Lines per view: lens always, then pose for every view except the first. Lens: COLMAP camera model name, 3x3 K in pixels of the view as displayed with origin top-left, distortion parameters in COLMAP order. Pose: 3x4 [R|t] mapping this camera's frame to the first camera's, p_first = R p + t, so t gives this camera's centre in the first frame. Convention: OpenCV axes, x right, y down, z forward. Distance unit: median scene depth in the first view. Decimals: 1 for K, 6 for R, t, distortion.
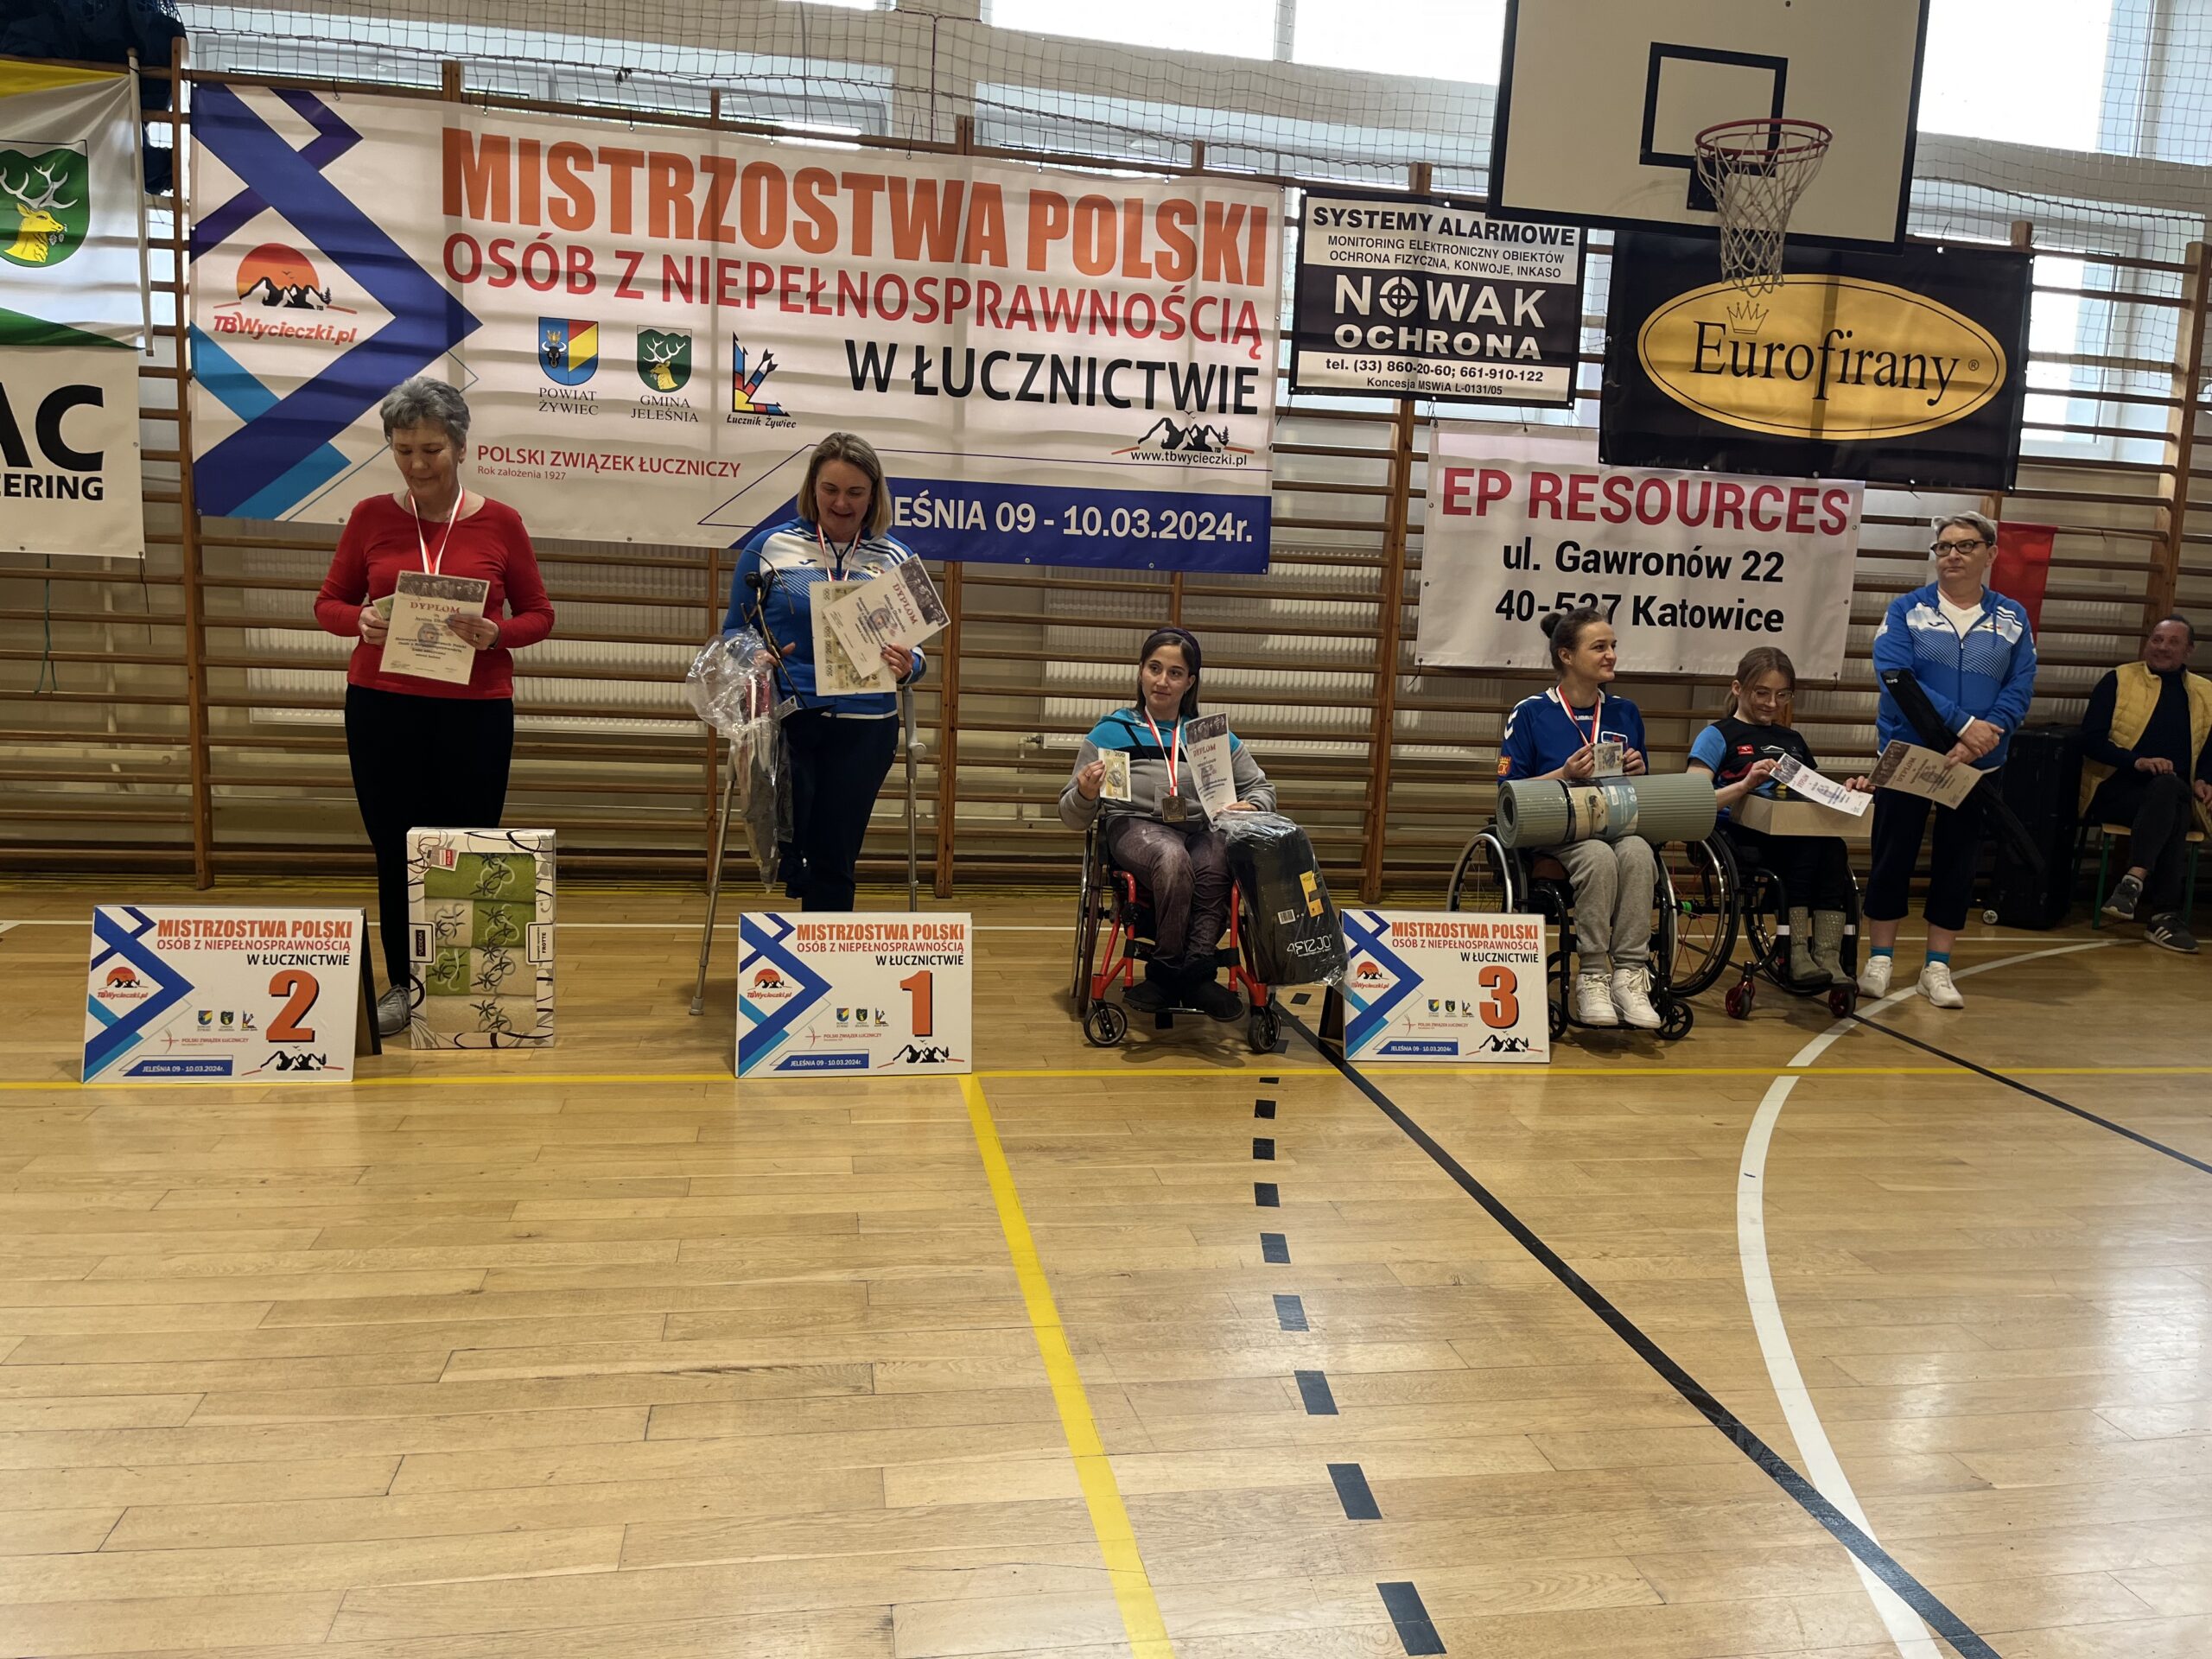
lens RADIAL K [[1681.4, 0, 1121.2], [0, 1681.4, 842.1], [0, 0, 1]] dist [0.057454, -0.065253]
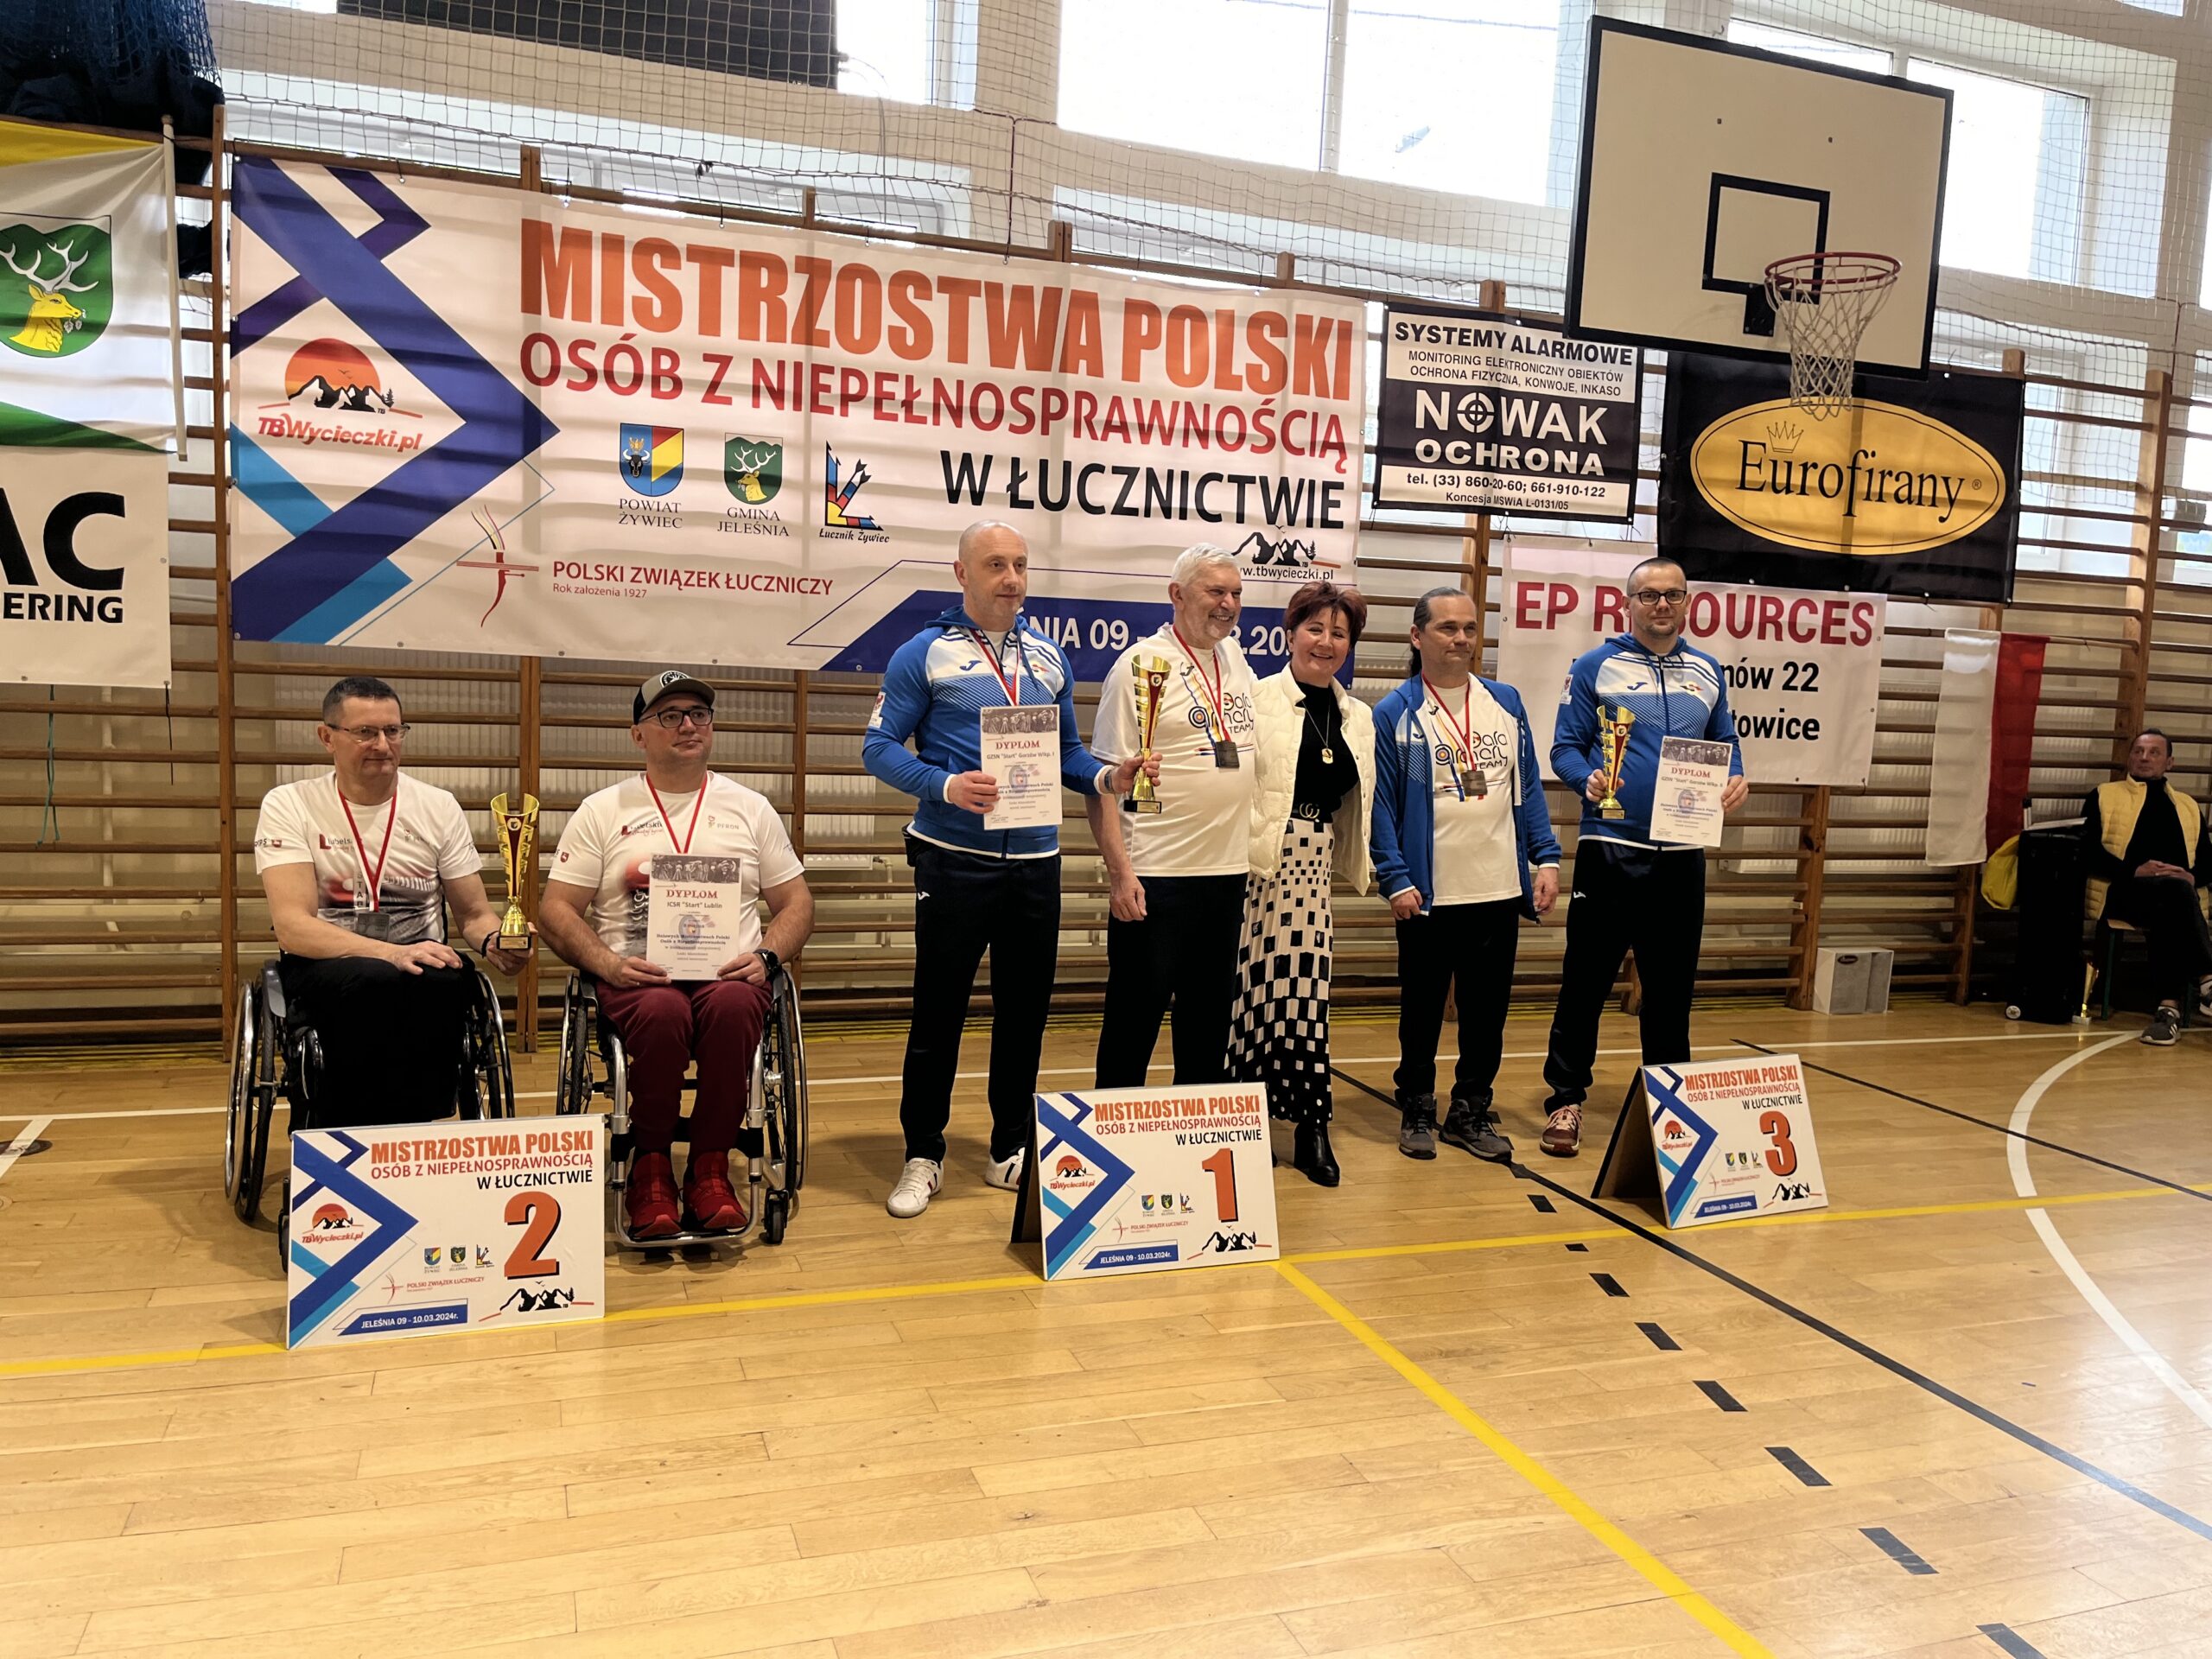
lens RADIAL K [[1681.4, 0, 1096.4], [0, 1681.4, 843.3], [0, 0, 1]] dist [0.057454, -0.065253]
pose [[0.988976, -0.019811, 0.146746, -0.215768], [0.025532, 0.998981, -0.037206, -0.039175], [-0.145859, 0.040542, 0.988474, 0.061202]]
